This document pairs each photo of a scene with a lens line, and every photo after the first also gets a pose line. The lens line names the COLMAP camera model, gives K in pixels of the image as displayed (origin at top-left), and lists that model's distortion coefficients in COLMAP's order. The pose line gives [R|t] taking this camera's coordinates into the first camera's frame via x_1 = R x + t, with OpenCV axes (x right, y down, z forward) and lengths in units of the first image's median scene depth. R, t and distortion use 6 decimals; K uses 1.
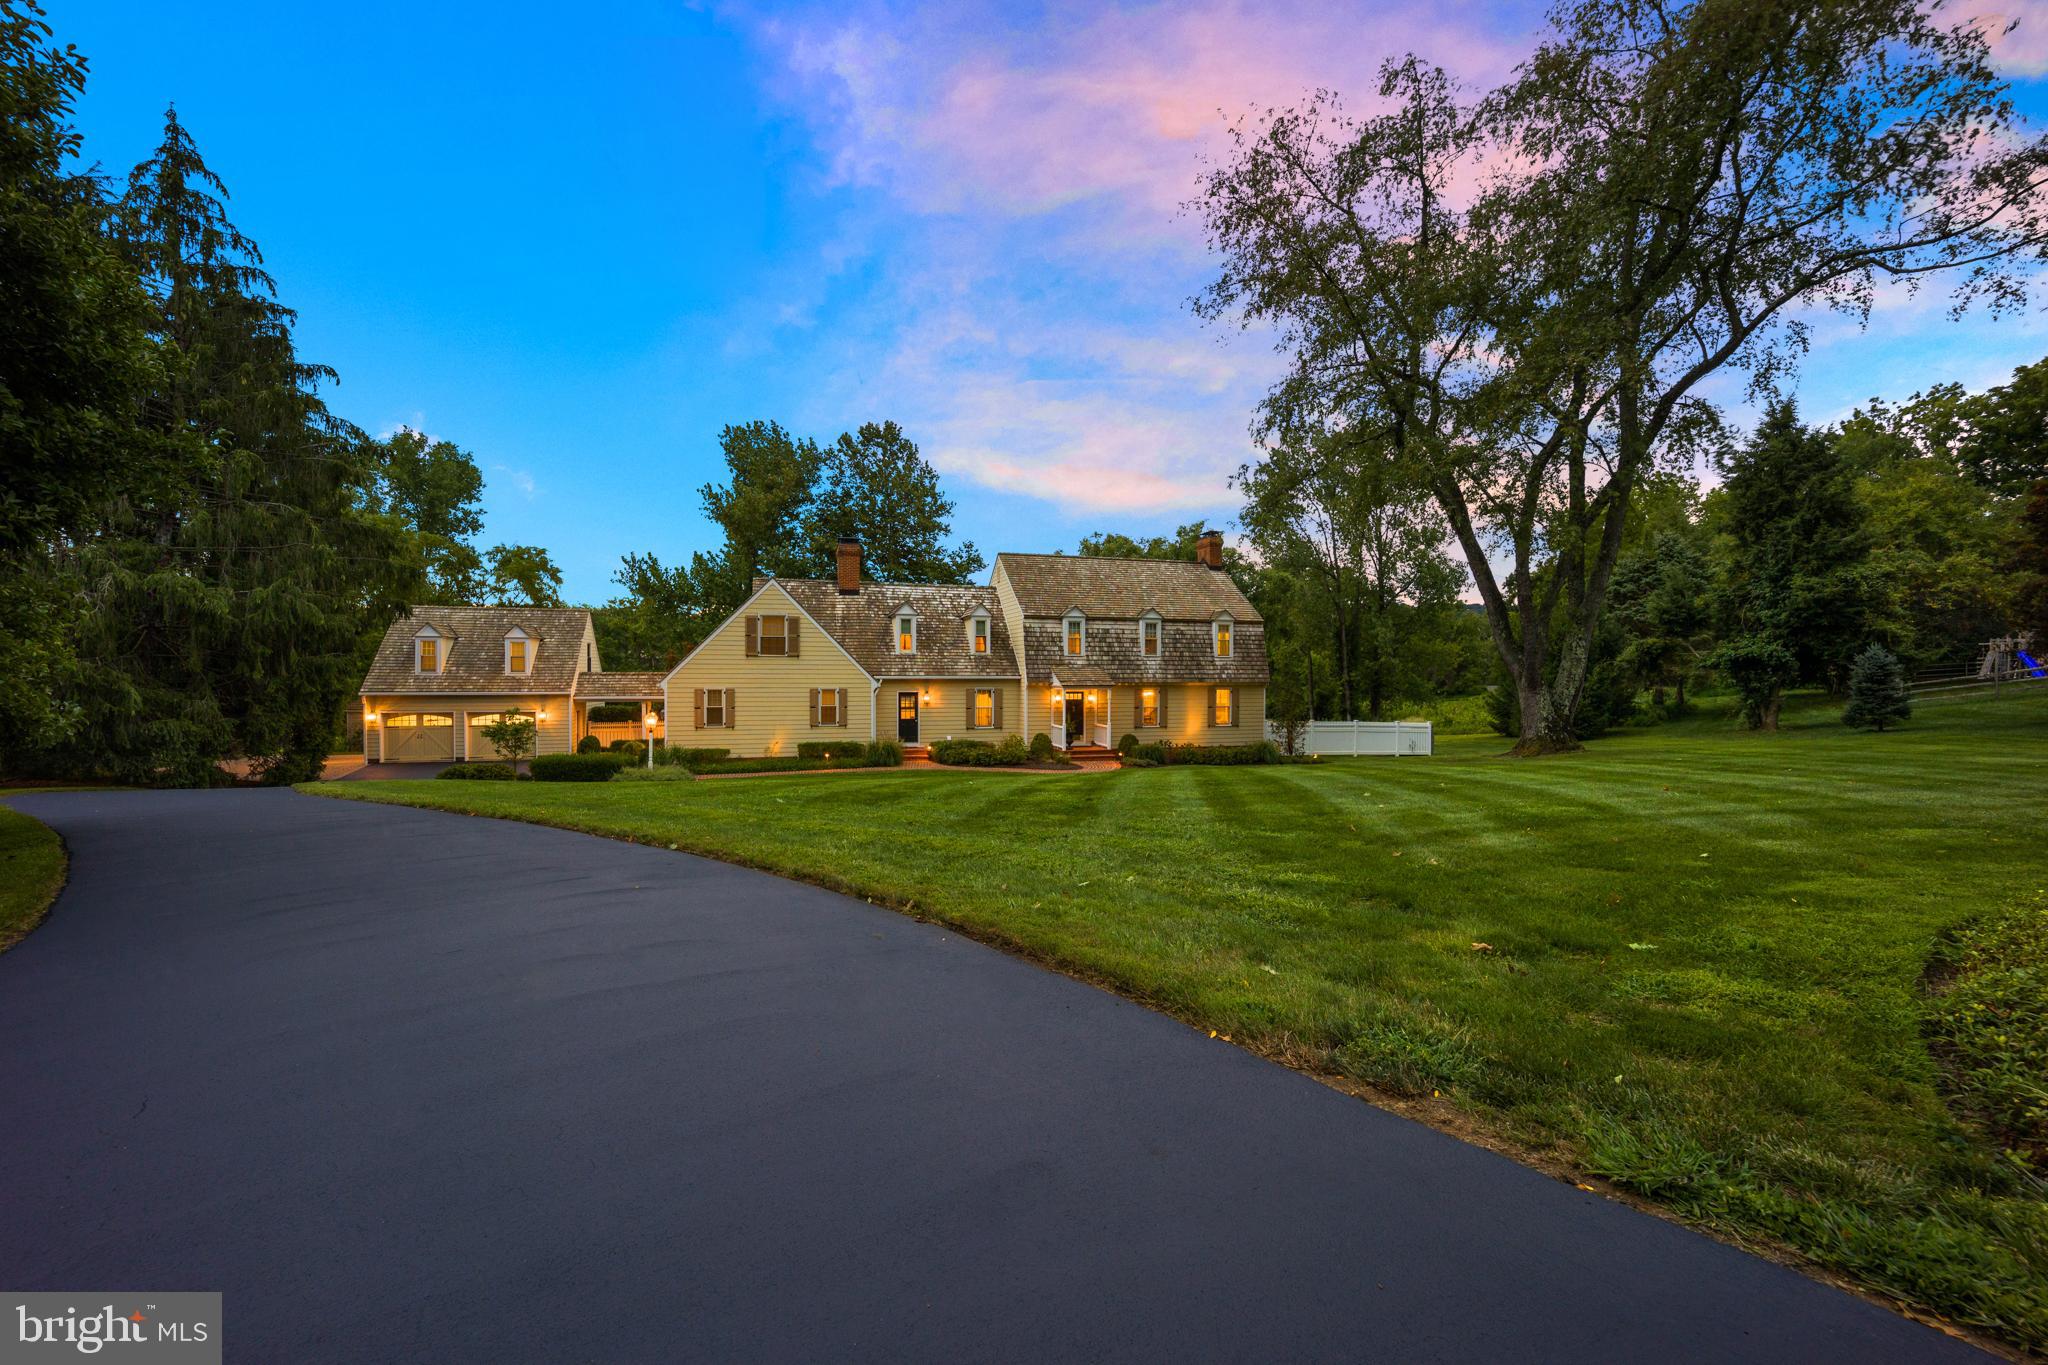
lens RADIAL K [[838.2, 0, 1024.0], [0, 838.2, 682.5], [0, 0, 1]] dist [-0.016401, 0.000123]
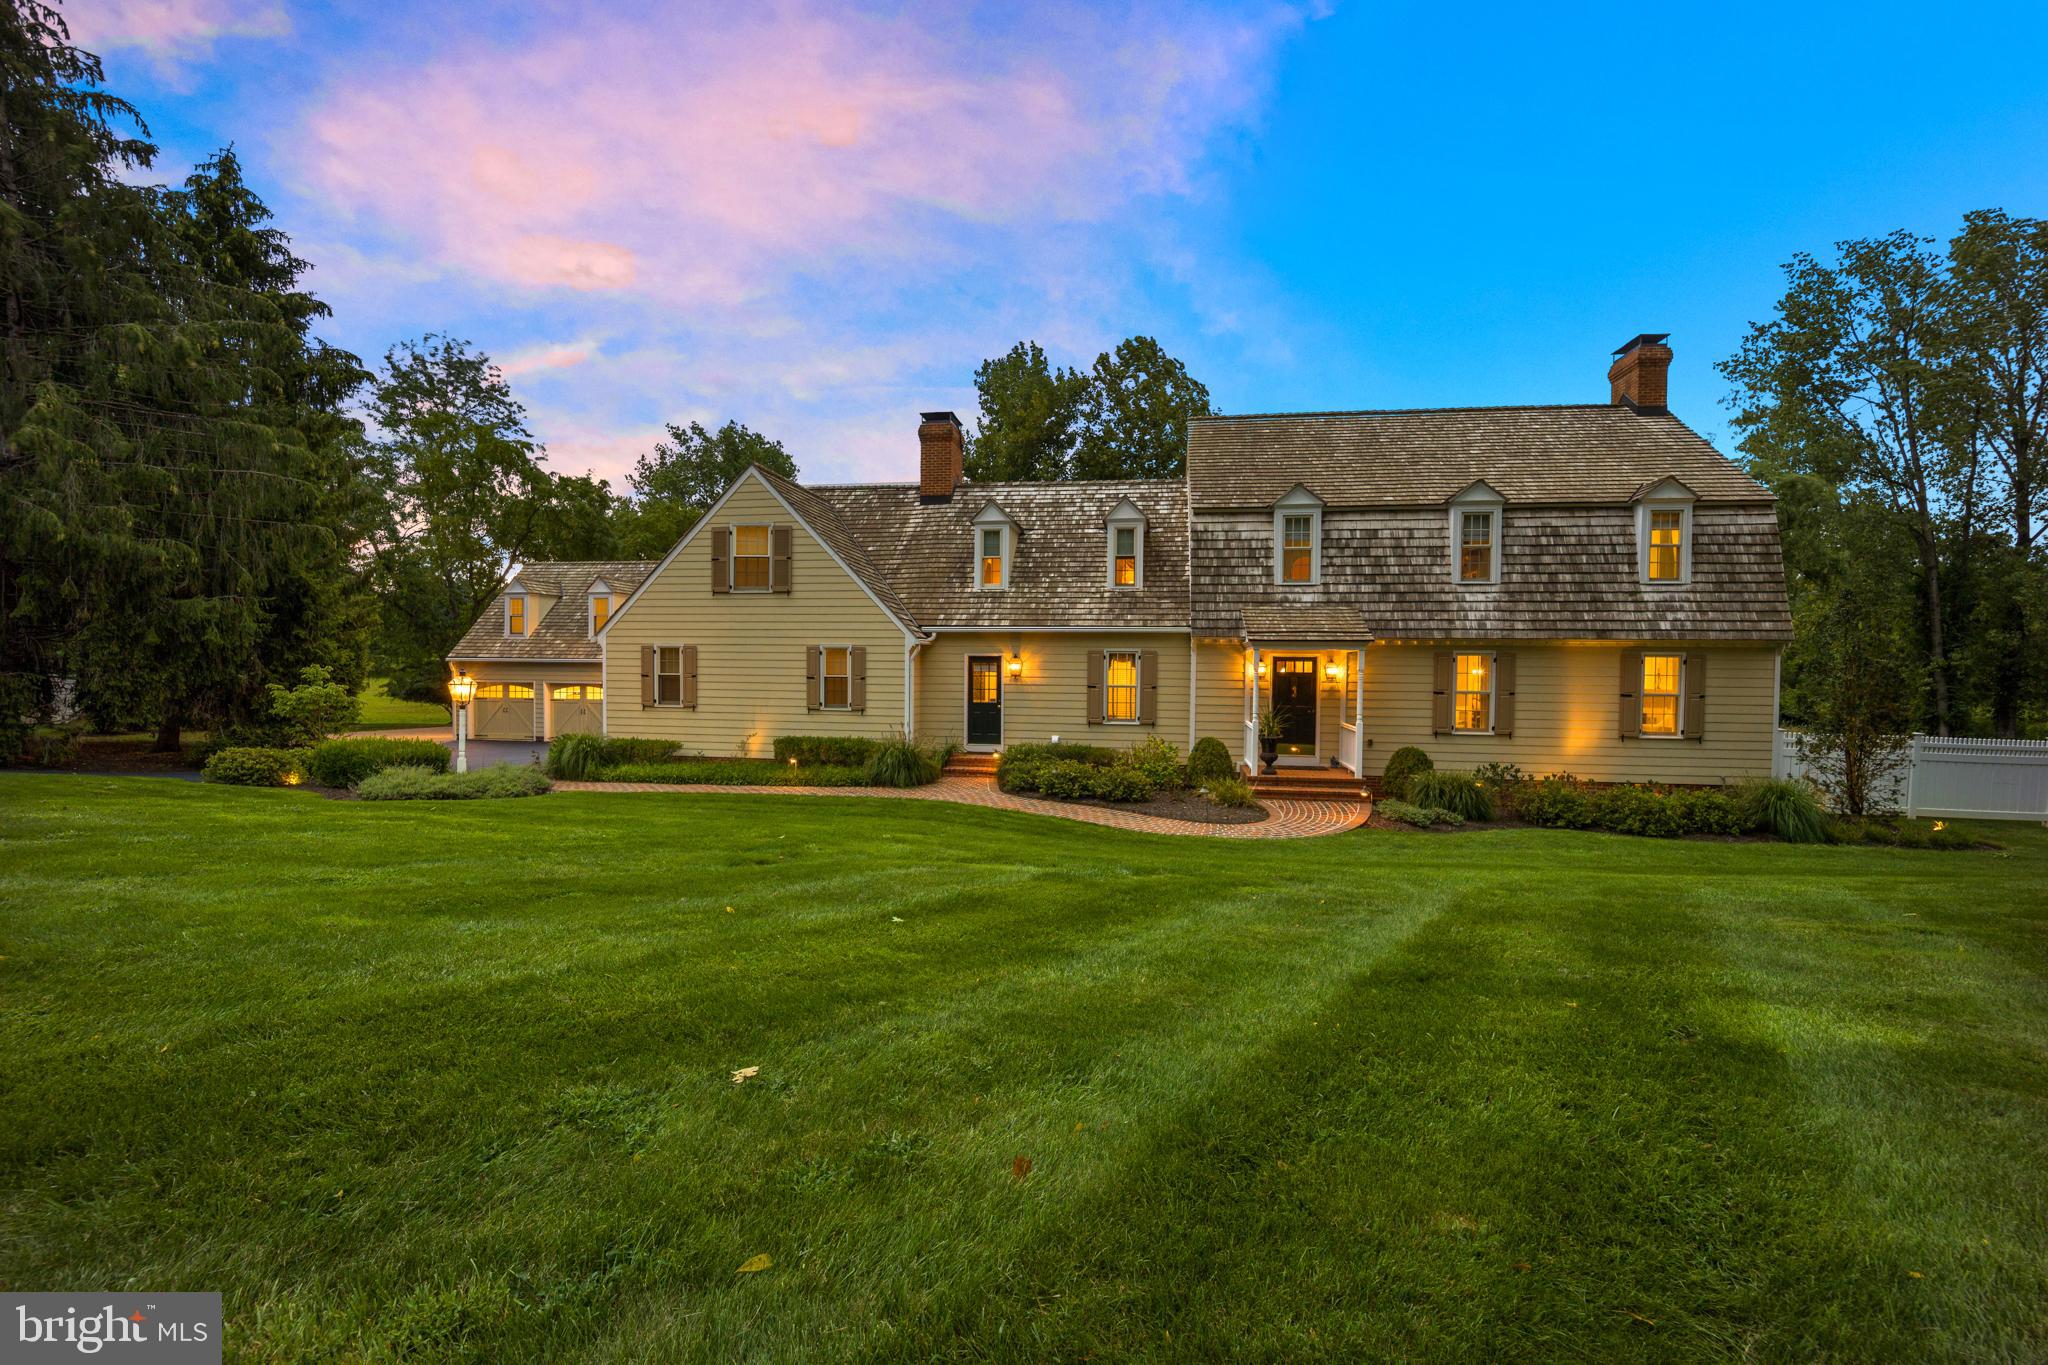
lens RADIAL K [[838.2, 0, 1024.0], [0, 838.2, 682.5], [0, 0, 1]] dist [-0.016401, 0.000123]
pose [[0.905269, 0.015461, -0.424557, 0.124369], [-0.013304, 0.999879, 0.008046, 0.023838], [0.424630, -0.001635, 0.905365, 0.480315]]
